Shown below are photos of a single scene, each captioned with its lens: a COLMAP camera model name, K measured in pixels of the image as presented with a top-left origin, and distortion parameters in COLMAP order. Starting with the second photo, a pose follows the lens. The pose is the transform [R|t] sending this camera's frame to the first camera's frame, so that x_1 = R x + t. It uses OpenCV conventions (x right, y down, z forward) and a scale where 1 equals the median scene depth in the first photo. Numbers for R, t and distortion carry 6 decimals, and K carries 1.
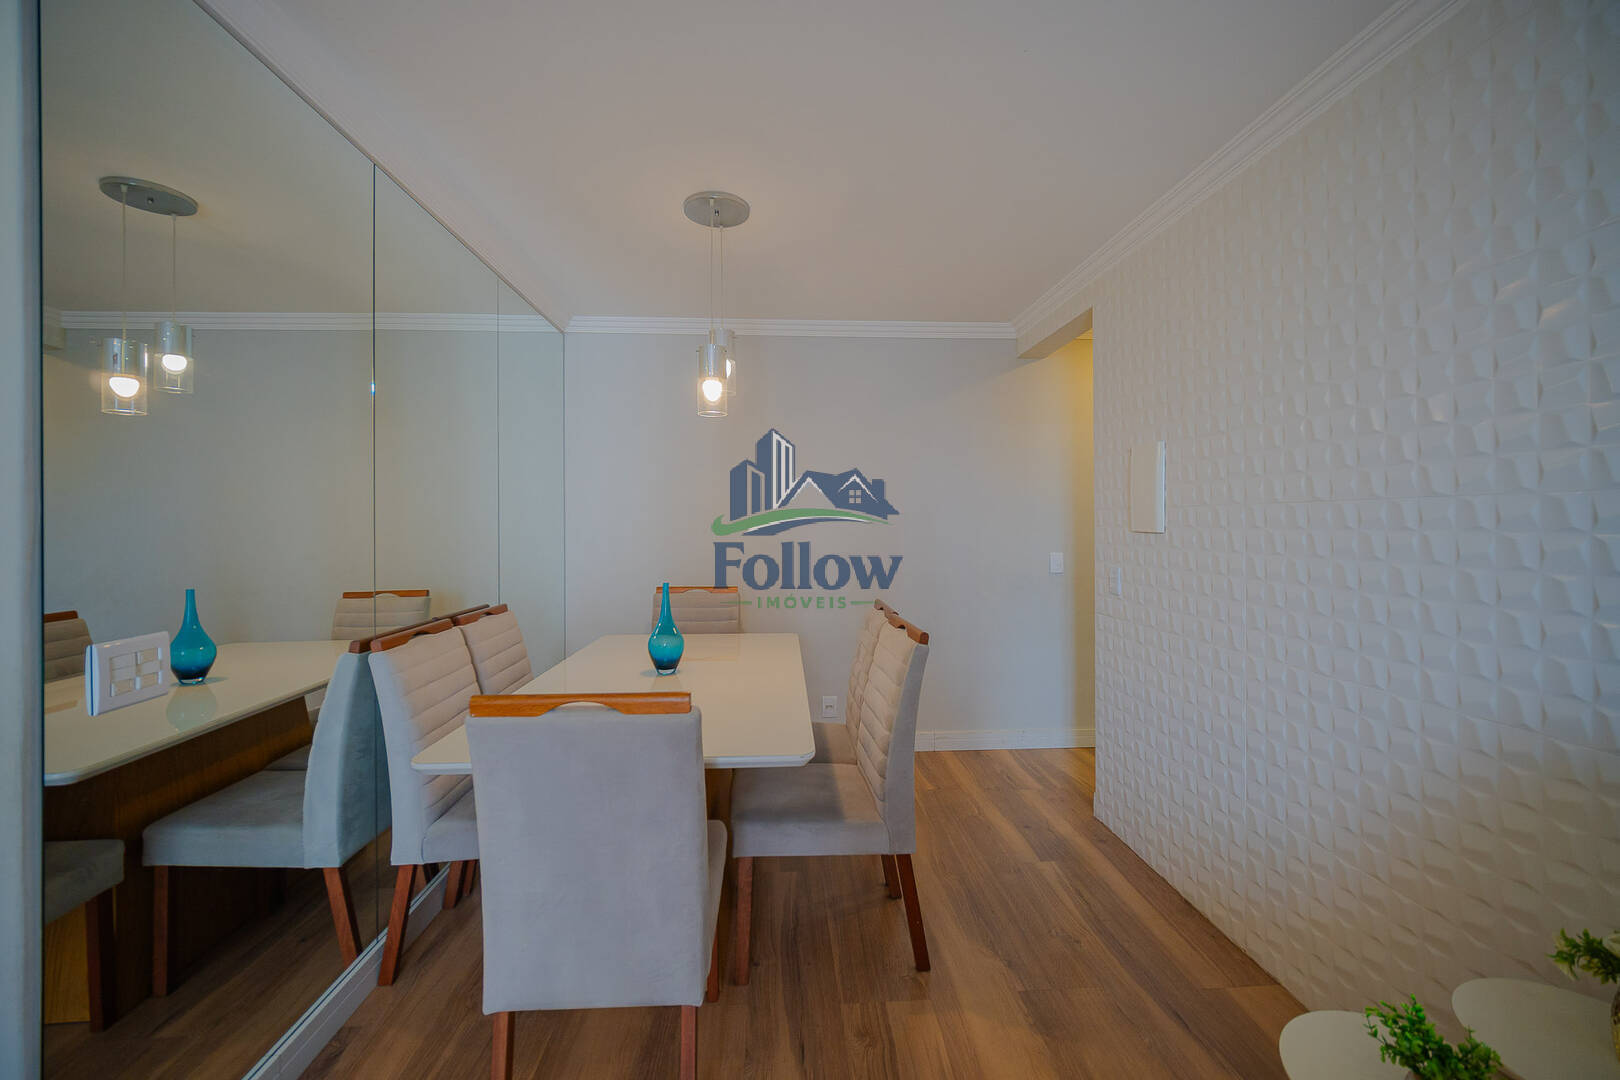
lens RADIAL K [[648.6, 0, 811.3], [0, 648.6, 529.3], [0, 0, 1]] dist [0.000233, 0.000245]
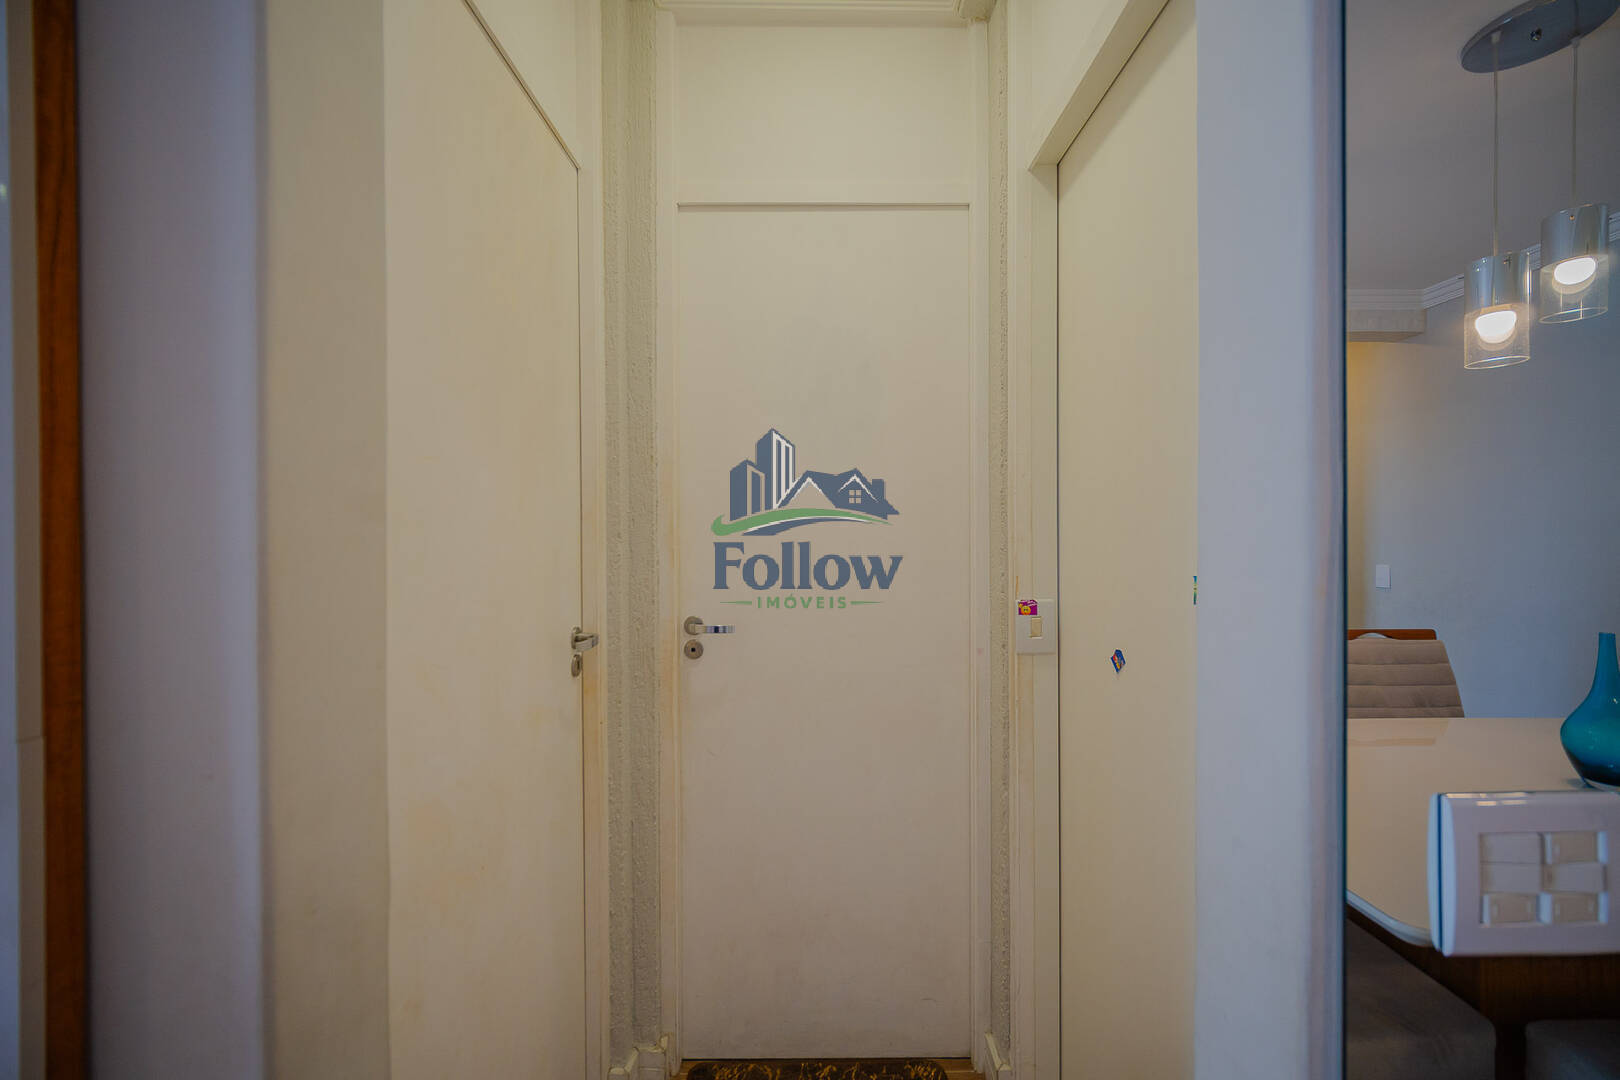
lens RADIAL K [[648.6, 0, 813.9], [0, 648.6, 535.1], [0, 0, 1]] dist [0.000233, 0.000245]
pose [[-0.045370, 0.001643, -0.998969, -0.364438], [-0.002608, 0.999995, 0.001764, 0.001968], [0.998967, 0.002685, -0.045365, 0.333978]]
